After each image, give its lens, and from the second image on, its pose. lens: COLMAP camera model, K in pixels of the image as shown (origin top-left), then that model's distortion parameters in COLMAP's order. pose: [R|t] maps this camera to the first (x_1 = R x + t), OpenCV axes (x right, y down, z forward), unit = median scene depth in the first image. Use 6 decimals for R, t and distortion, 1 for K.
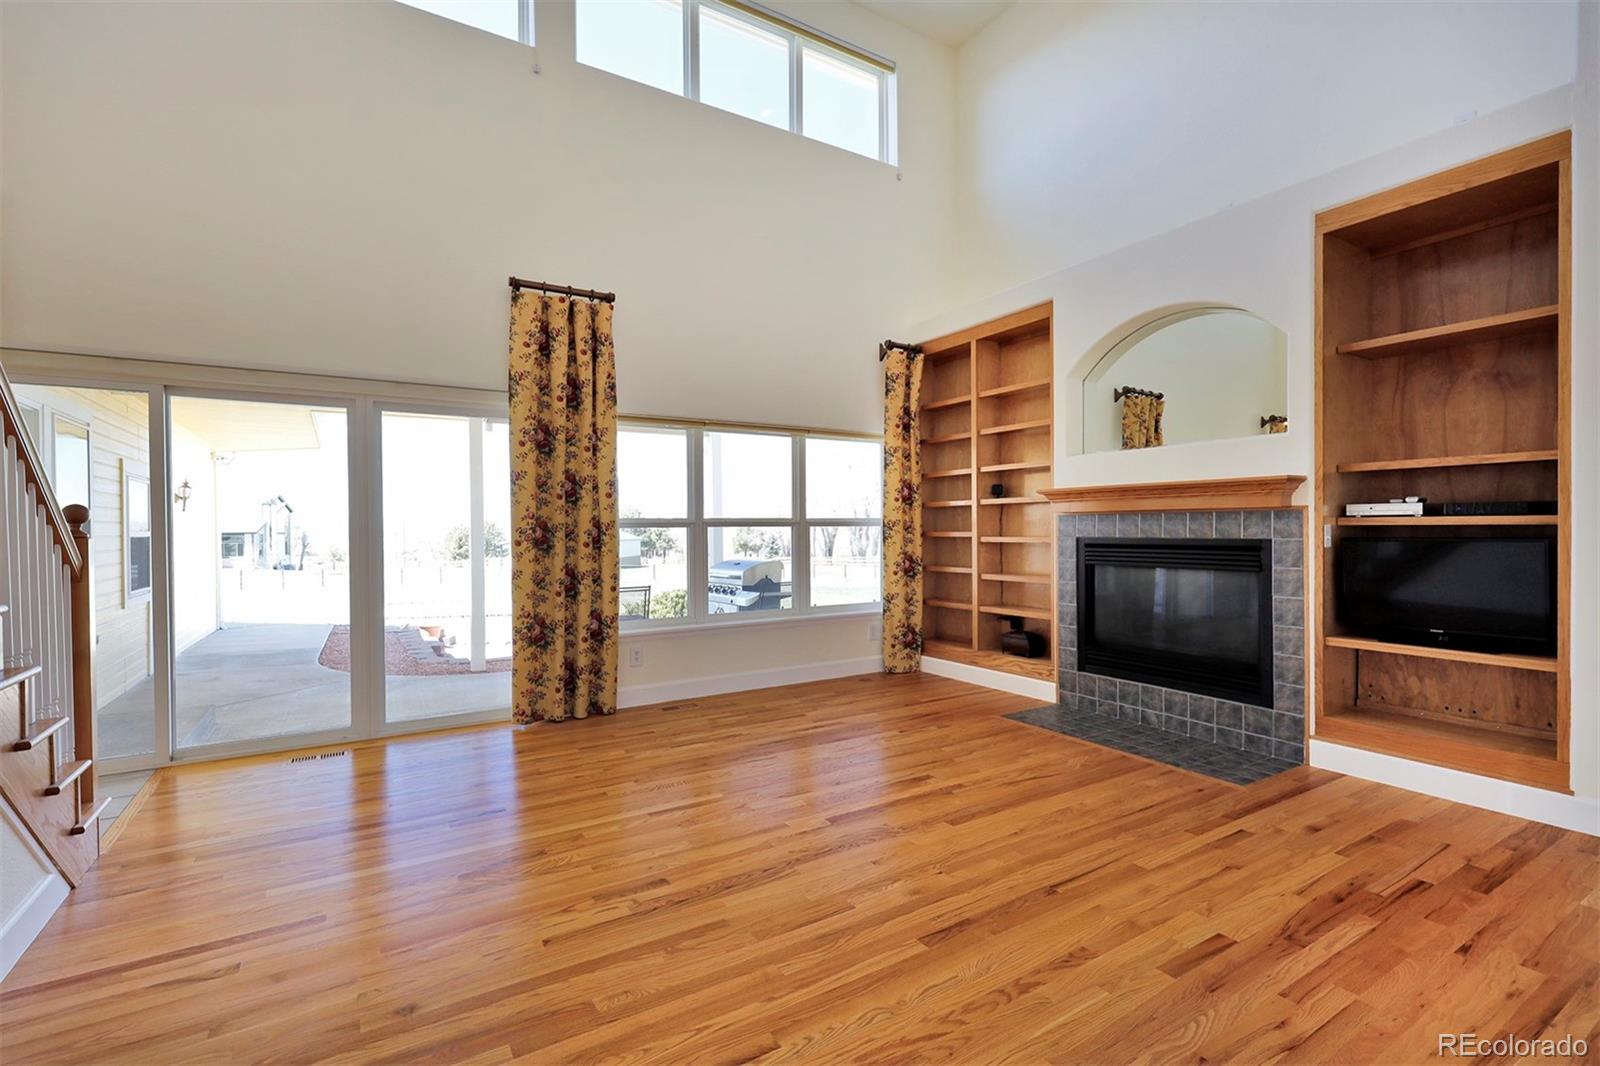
lens RADIAL K [[721.3, 0, 791.3], [0, 721.3, 532.4], [0, 0, 1]] dist [0.000766, -0.000391]
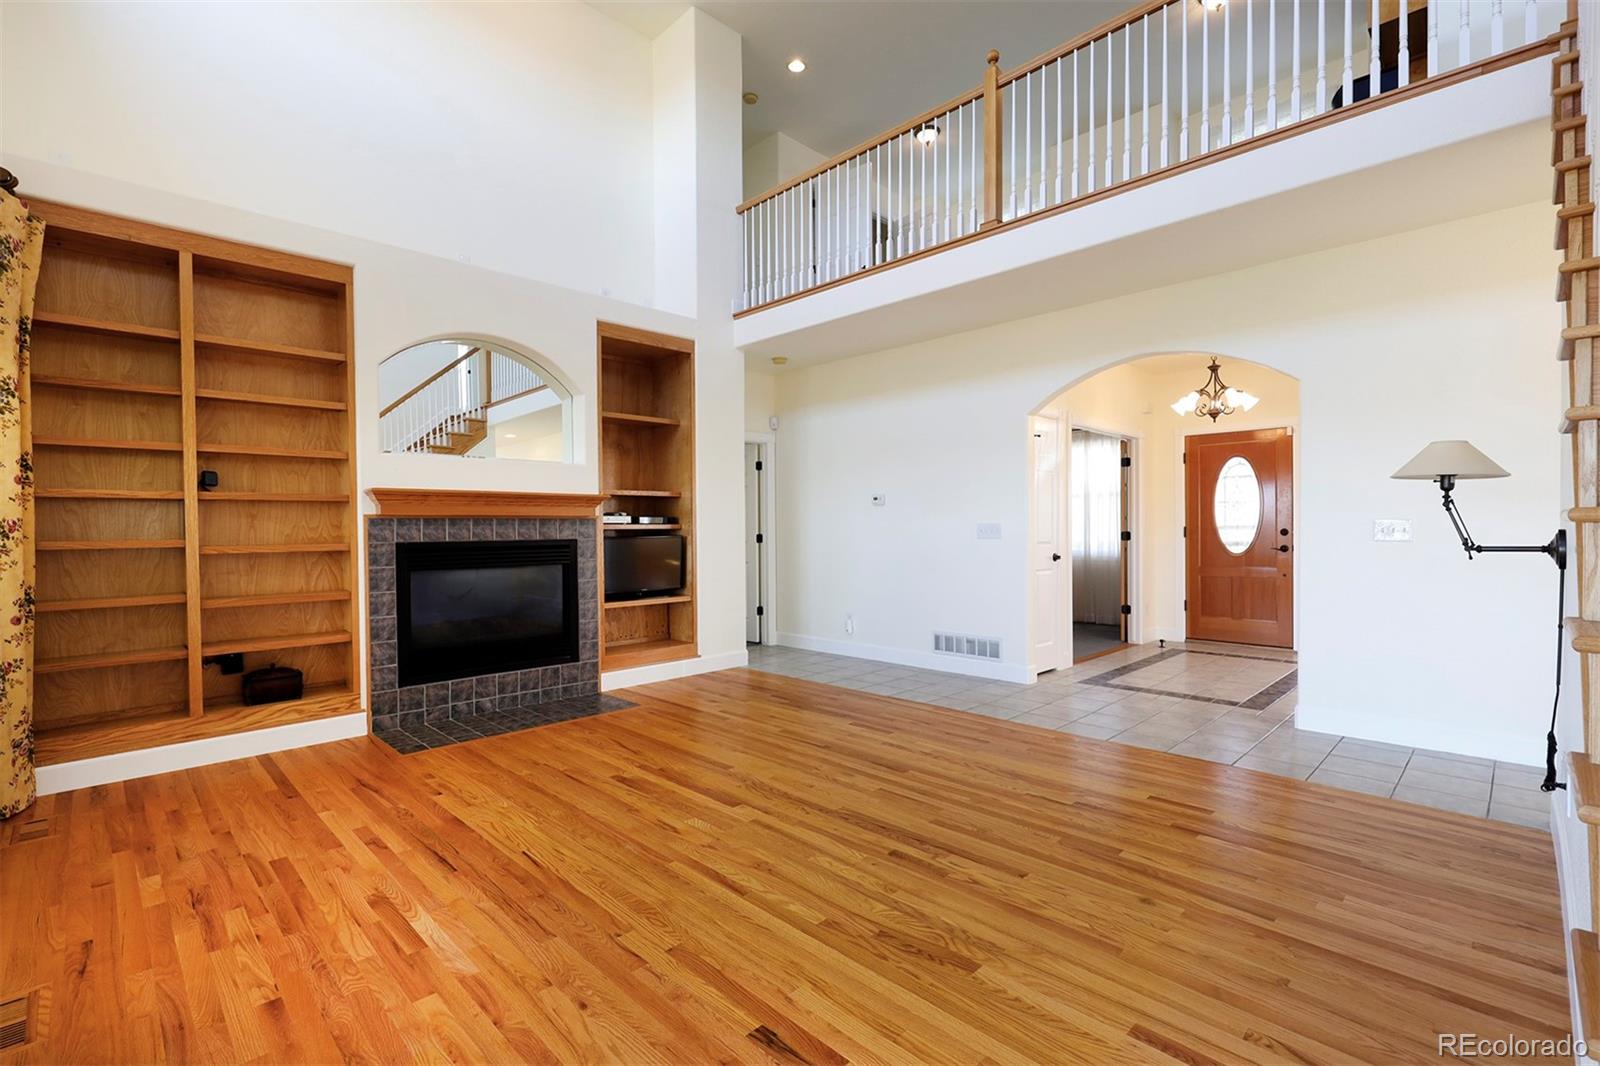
lens RADIAL K [[721.3, 0, 798.0], [0, 721.3, 533.9], [0, 0, 1]] dist [0.000766, -0.000391]
pose [[-0.225943, 0.000621, 0.974140, -0.669971], [0.016228, 0.999863, 0.003126, 0.001131], [-0.974005, 0.016514, -0.225922, 0.771247]]
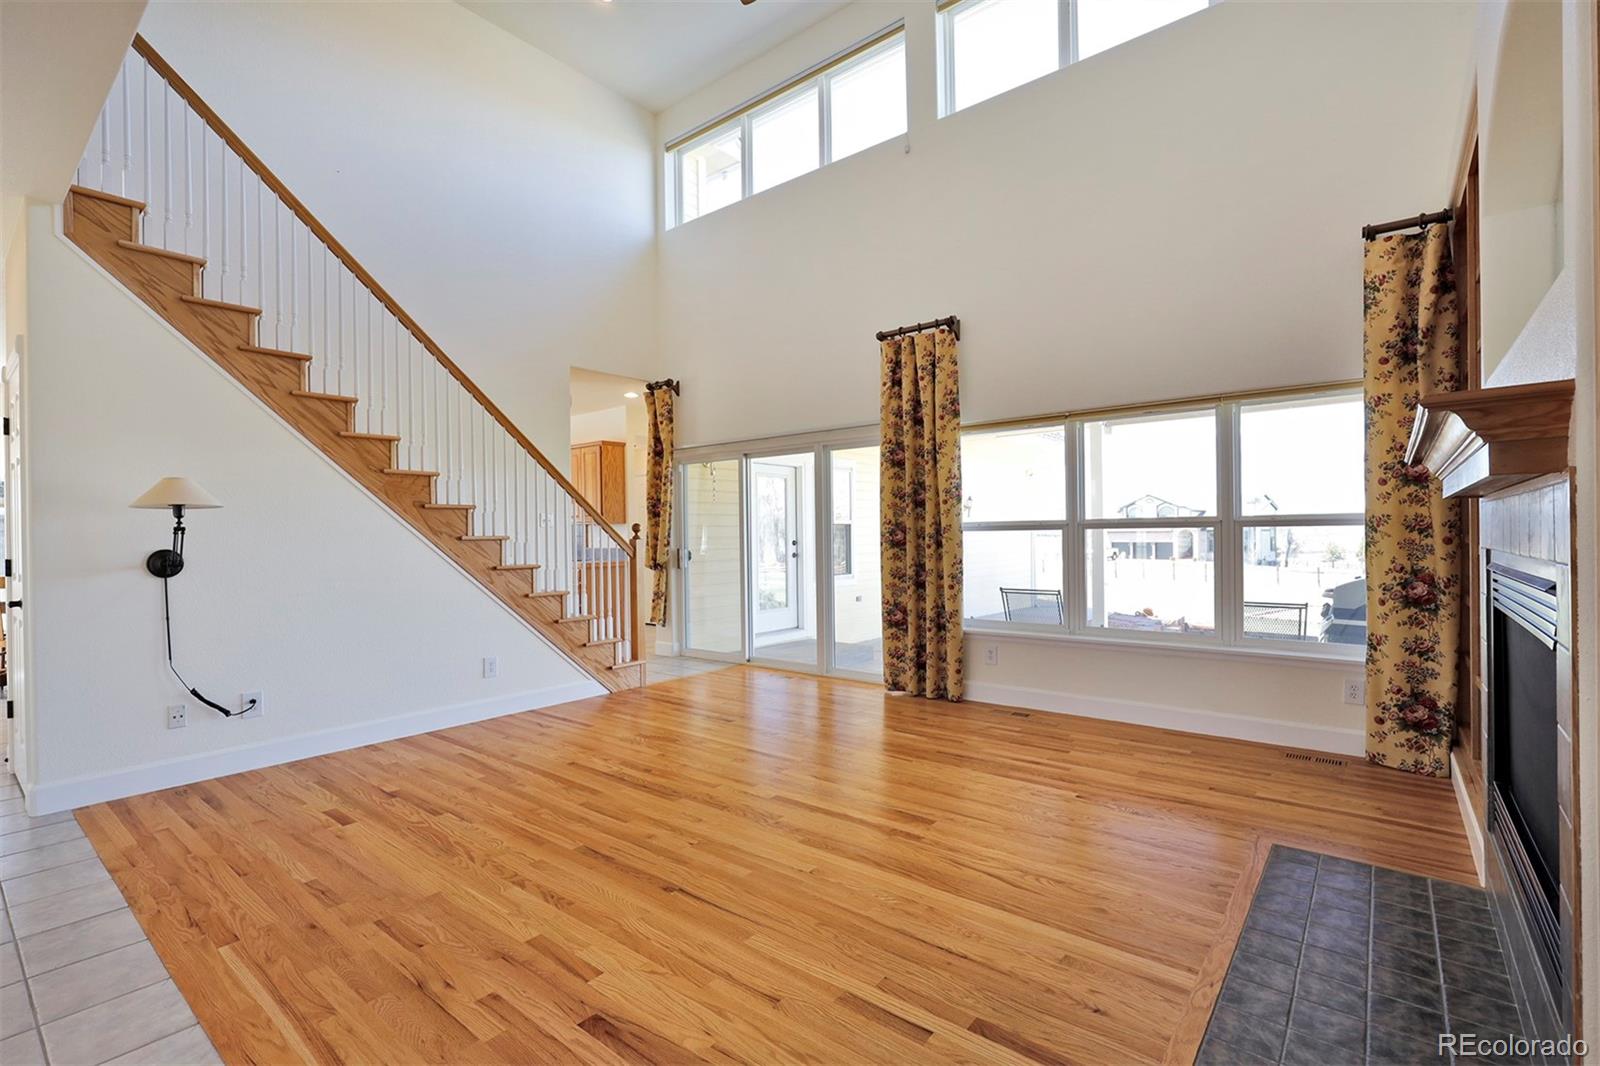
lens RADIAL K [[721.3, 0, 799.0], [0, 721.3, 530.0], [0, 0, 1]] dist [0.000766, -0.000391]
pose [[0.332998, -0.002689, -0.942924, 0.753453], [0.004142, 0.999990, -0.001389, -0.007846], [0.942918, -0.003443, 0.333006, 0.448496]]
